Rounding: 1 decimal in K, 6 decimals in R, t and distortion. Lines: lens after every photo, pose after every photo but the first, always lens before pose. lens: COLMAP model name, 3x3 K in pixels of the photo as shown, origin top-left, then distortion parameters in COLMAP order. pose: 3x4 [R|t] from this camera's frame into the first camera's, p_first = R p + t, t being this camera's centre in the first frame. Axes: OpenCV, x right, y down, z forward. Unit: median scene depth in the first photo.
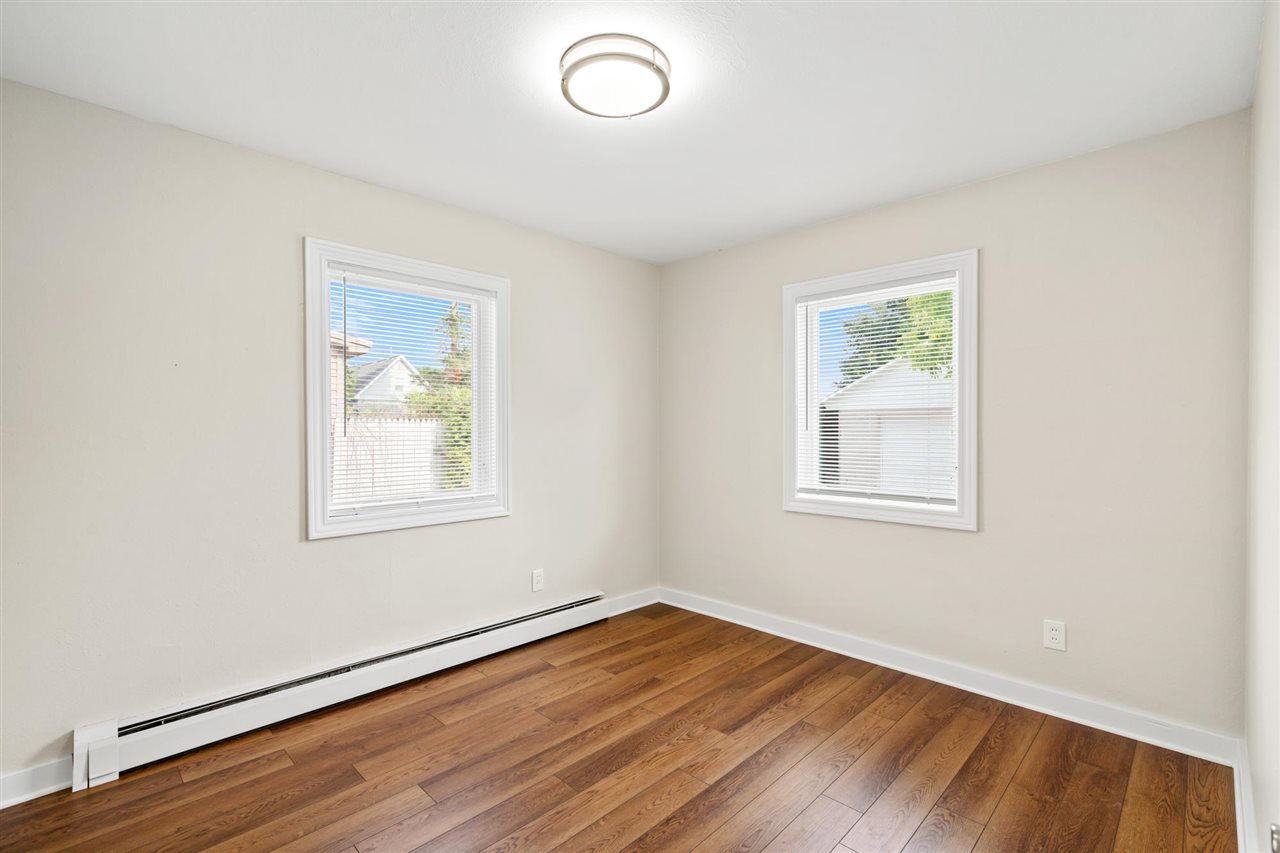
lens RADIAL K [[580.7, 0, 660.3], [0, 580.7, 440.6], [0, 0, 1]] dist [-0.000828, -0.000587]
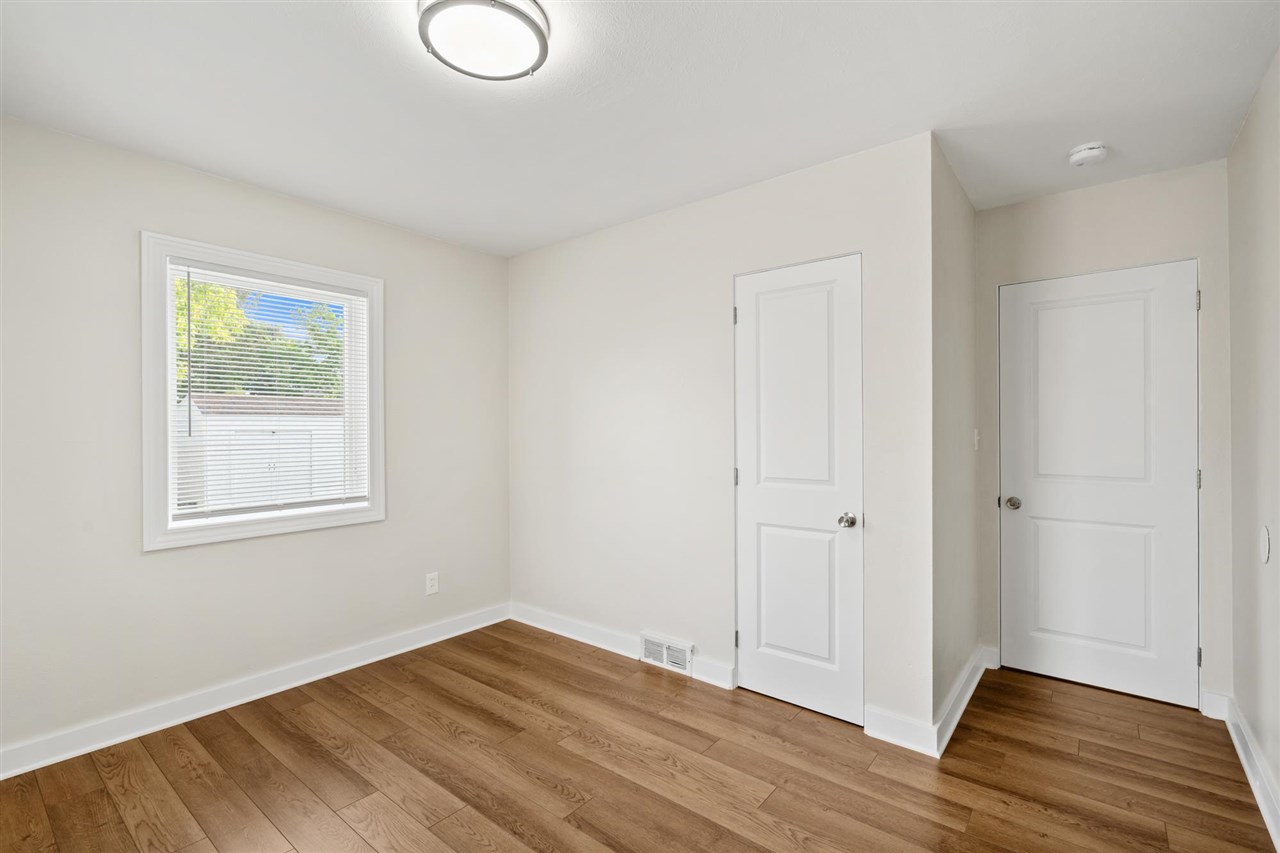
lens RADIAL K [[580.7, 0, 634.3], [0, 580.7, 428.6], [0, 0, 1]] dist [-0.000828, -0.000587]
pose [[-0.089798, 0.002693, 0.995956, -0.654520], [0.022759, 0.999741, -0.000651, -0.015706], [-0.995700, 0.022609, -0.089836, 0.581881]]
